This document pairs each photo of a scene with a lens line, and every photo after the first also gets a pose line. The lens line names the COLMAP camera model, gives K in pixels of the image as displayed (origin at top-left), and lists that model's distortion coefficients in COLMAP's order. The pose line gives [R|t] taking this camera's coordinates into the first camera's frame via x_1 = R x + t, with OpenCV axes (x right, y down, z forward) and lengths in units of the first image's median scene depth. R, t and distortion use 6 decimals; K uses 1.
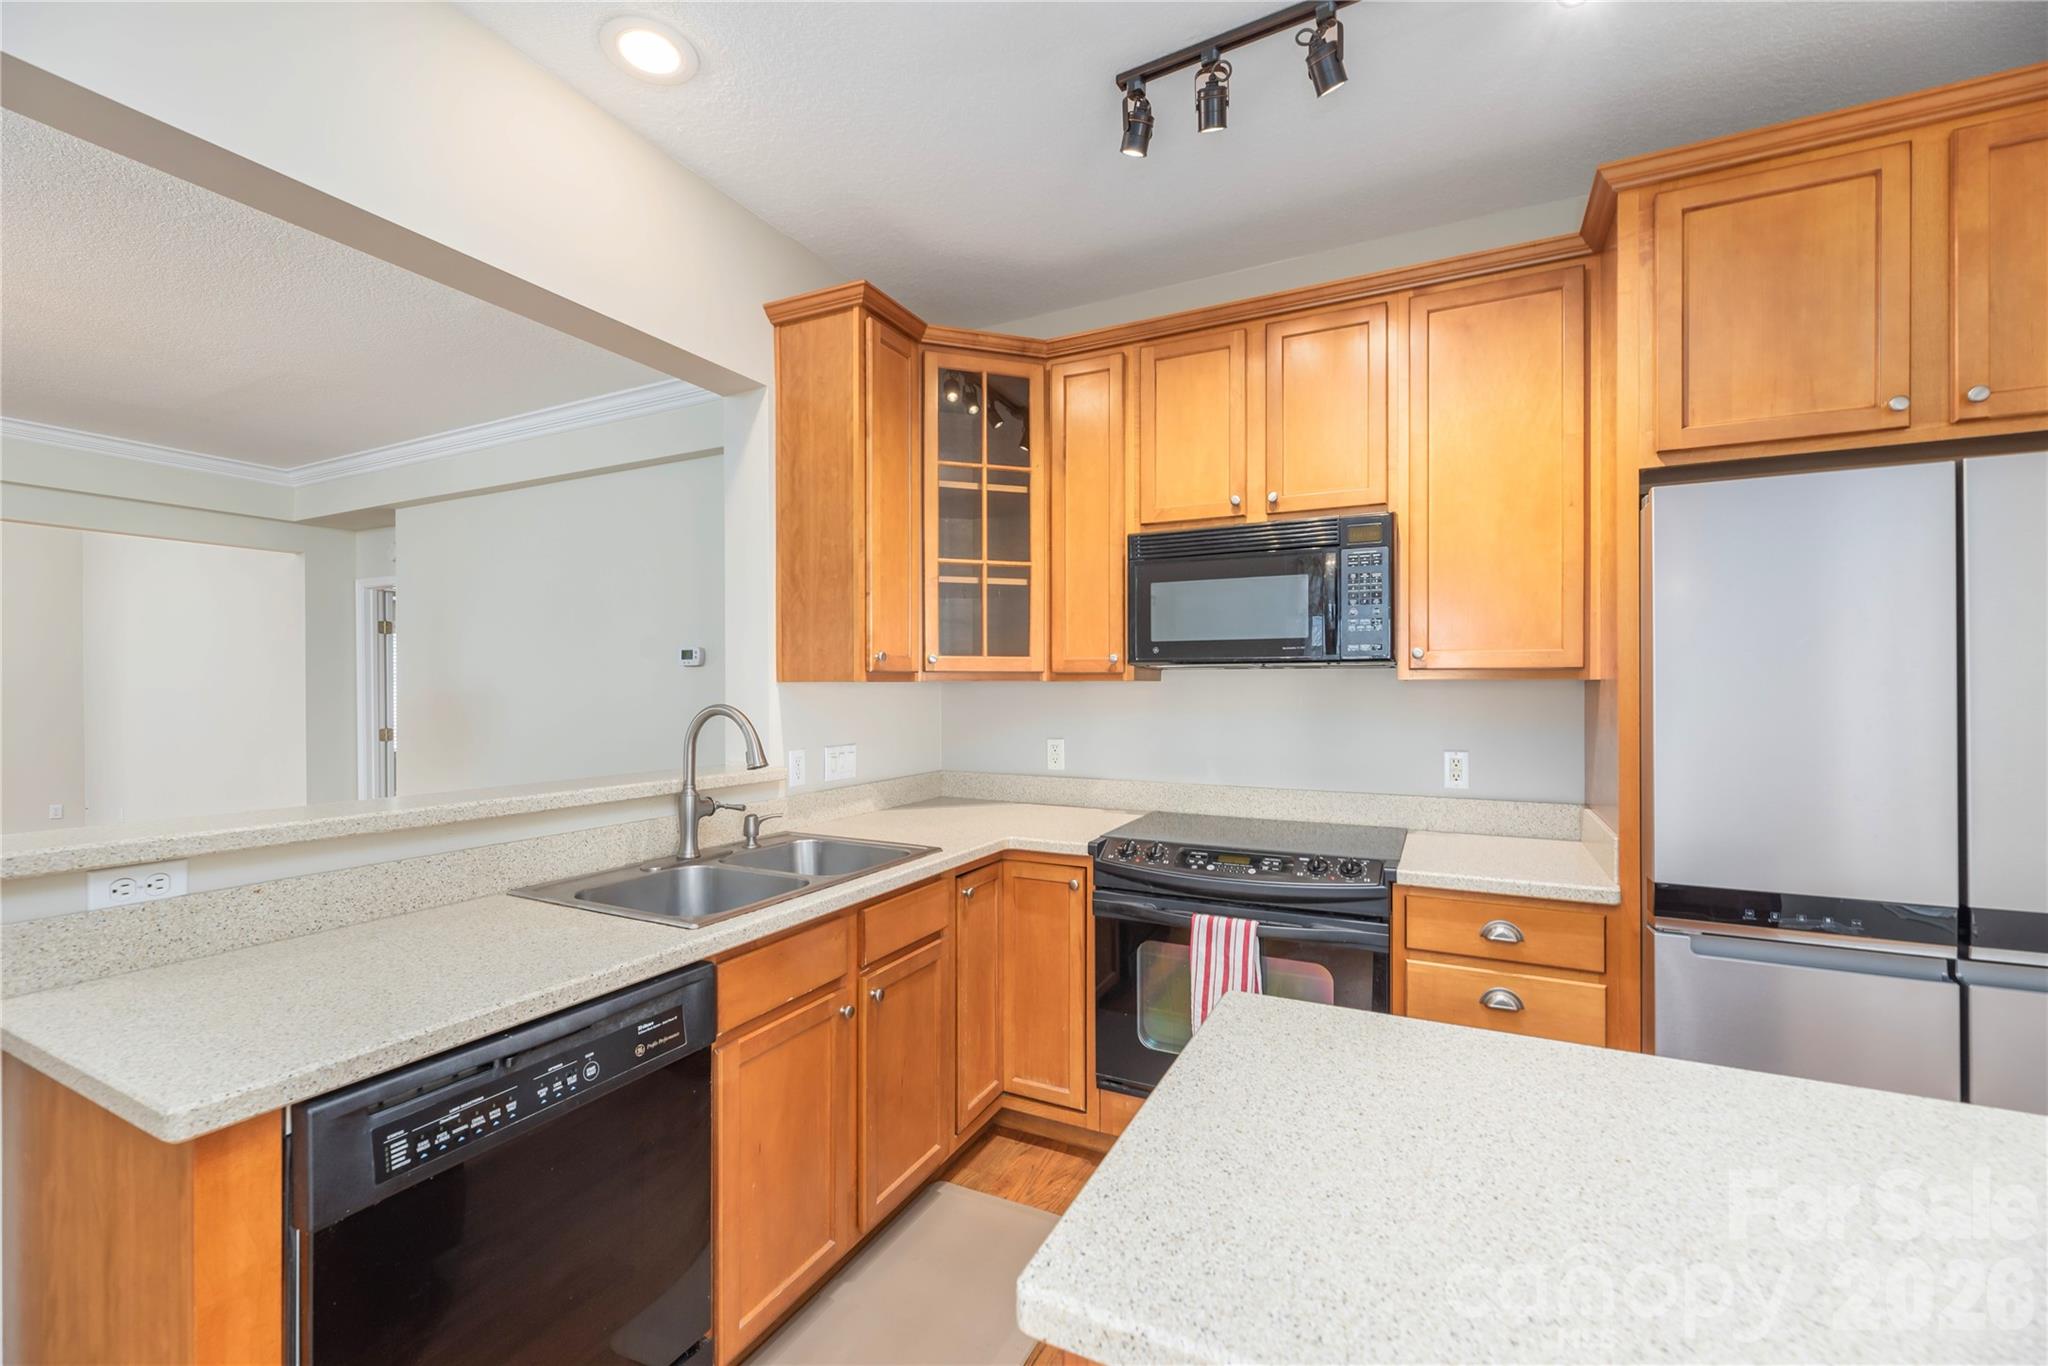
lens RADIAL K [[842.9, 0, 1018.4], [0, 842.9, 676.2], [0, 0, 1]] dist [0.000718, 0.000880]
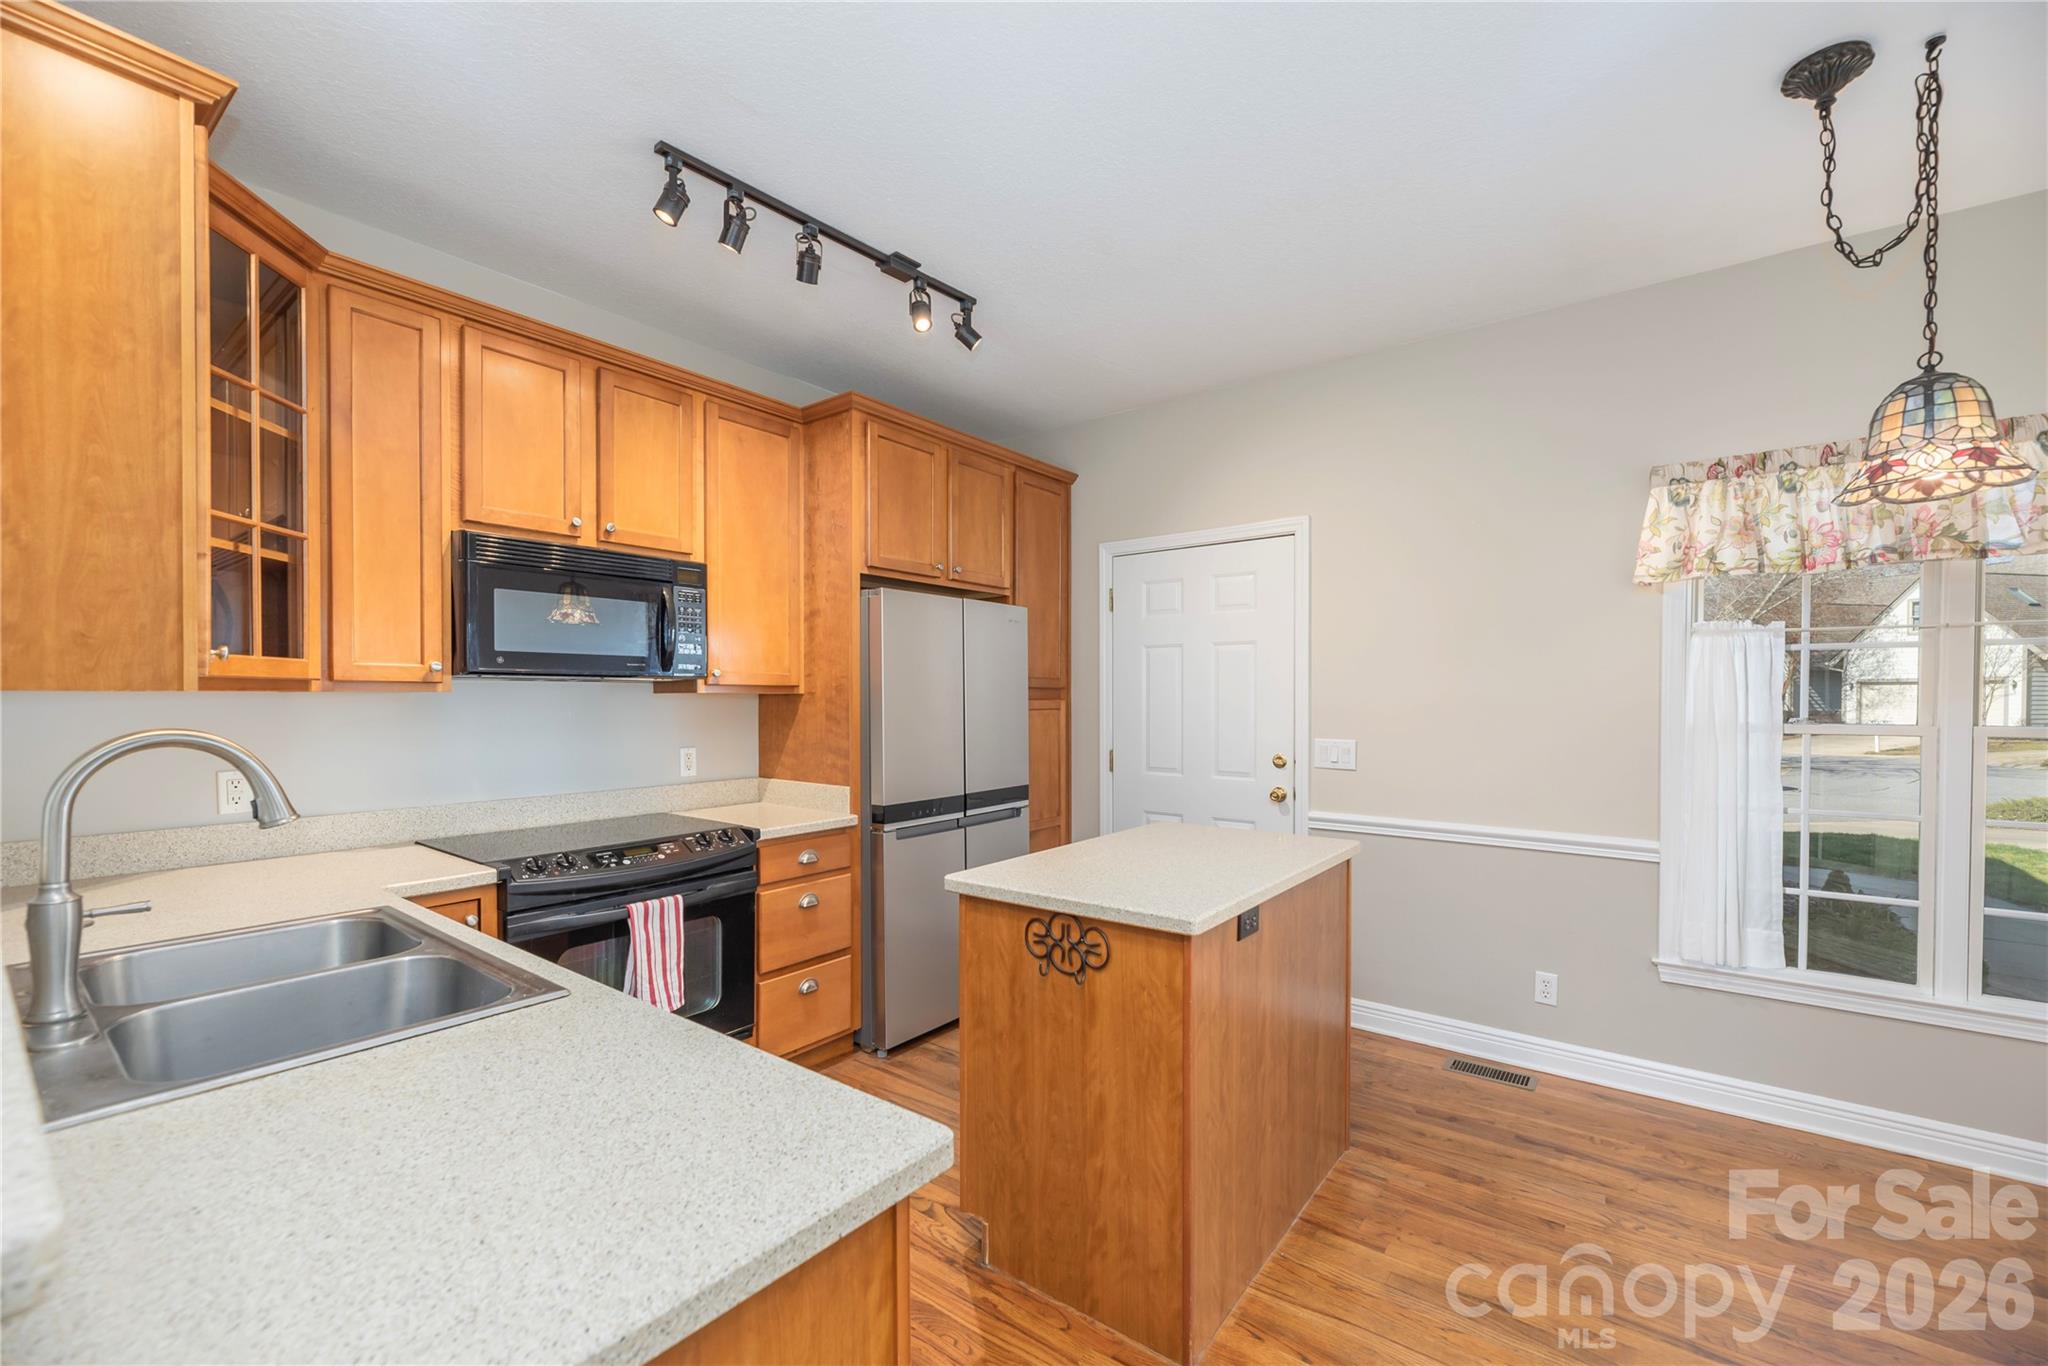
lens RADIAL K [[842.9, 0, 1009.6], [0, 842.9, 691.6], [0, 0, 1]] dist [0.000718, 0.000880]
pose [[0.202763, 0.006505, 0.979206, -0.723732], [-0.011091, 0.999929, -0.004346, 0.002815], [-0.979165, -0.009979, 0.202821, 0.276214]]
